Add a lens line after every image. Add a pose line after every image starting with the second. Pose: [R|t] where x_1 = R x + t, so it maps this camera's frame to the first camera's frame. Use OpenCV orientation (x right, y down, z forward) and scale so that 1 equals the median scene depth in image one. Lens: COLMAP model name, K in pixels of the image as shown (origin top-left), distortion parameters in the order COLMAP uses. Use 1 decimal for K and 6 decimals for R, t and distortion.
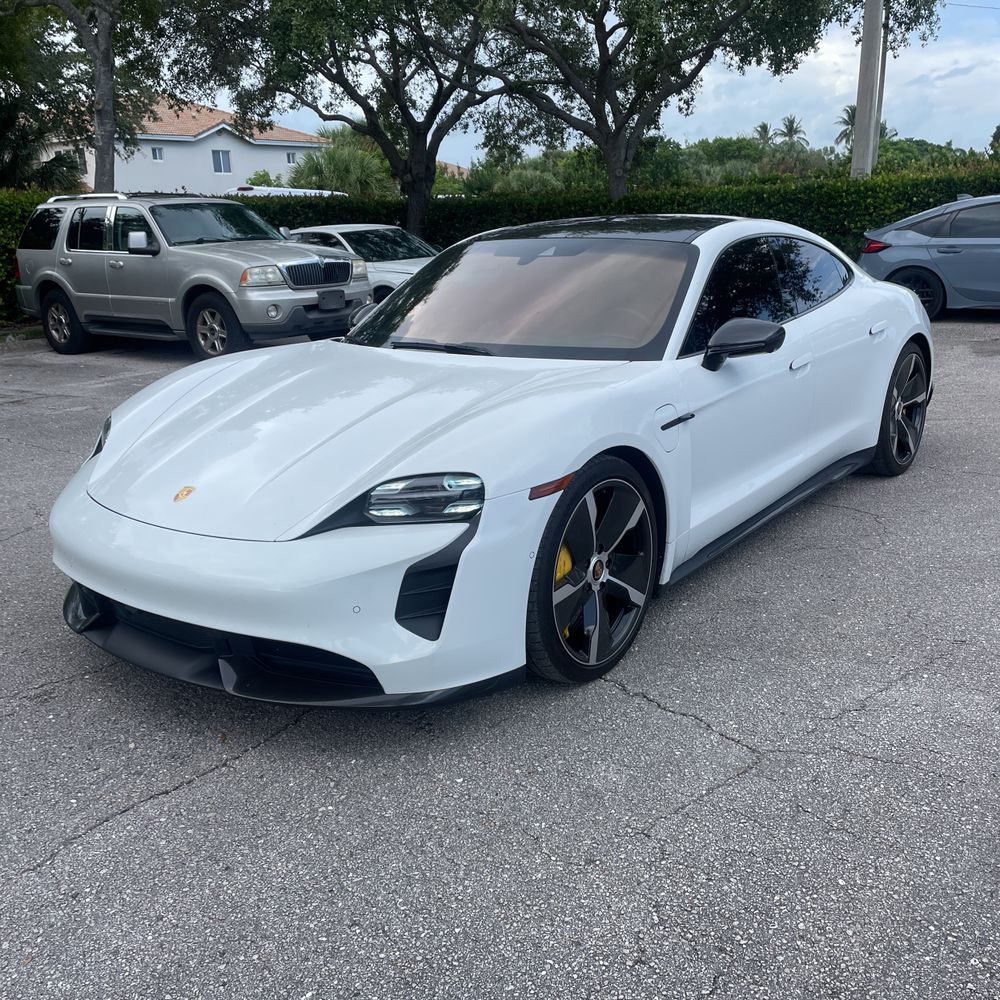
lens RADIAL K [[999.0, 0, 506.5], [0, 999.0, 494.5], [0, 0, 1]] dist [0.010542, 0.000000]
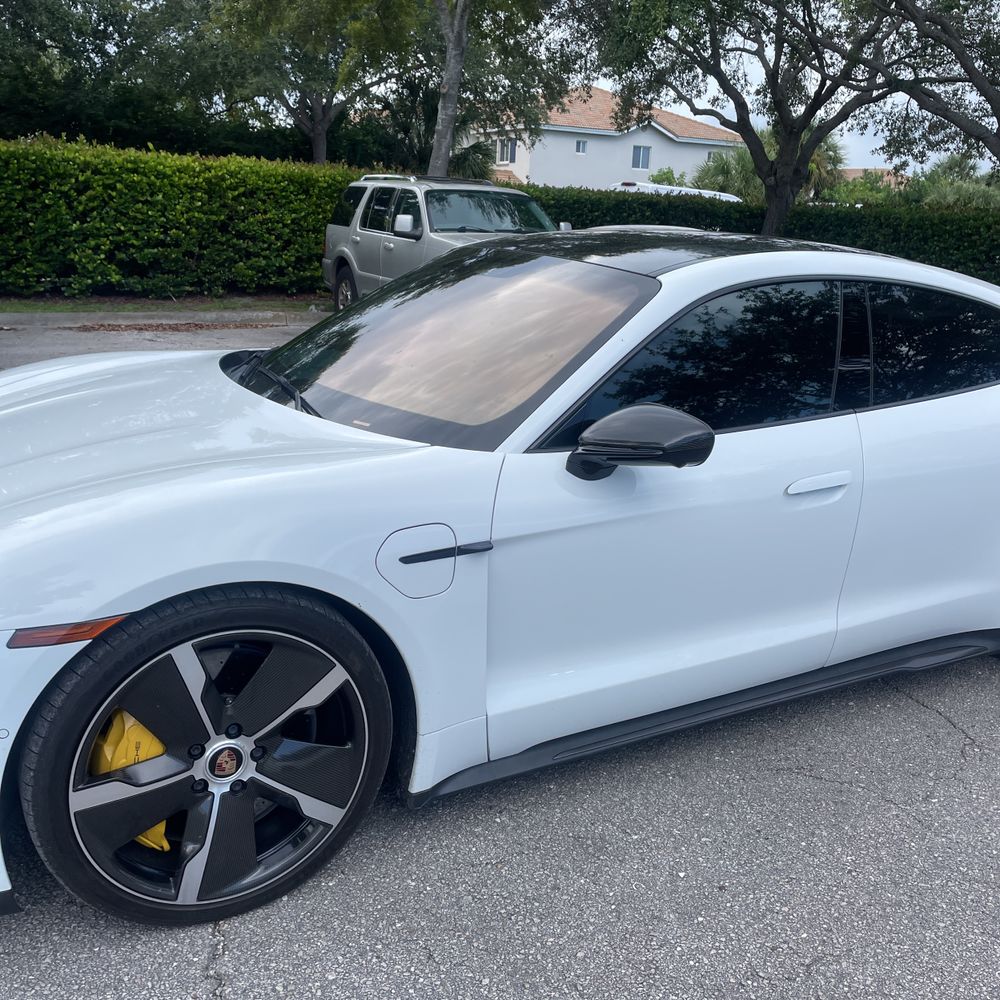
lens RADIAL K [[999.0, 0, 499.0], [0, 999.0, 510.6], [0, 0, 1]] dist [0.010542, 0.000000]
pose [[0.910335, 0.183102, -0.371166, 0.115945], [-0.177921, 0.982850, 0.048479, -0.036730], [0.373677, 0.021906, 0.927300, 0.117214]]
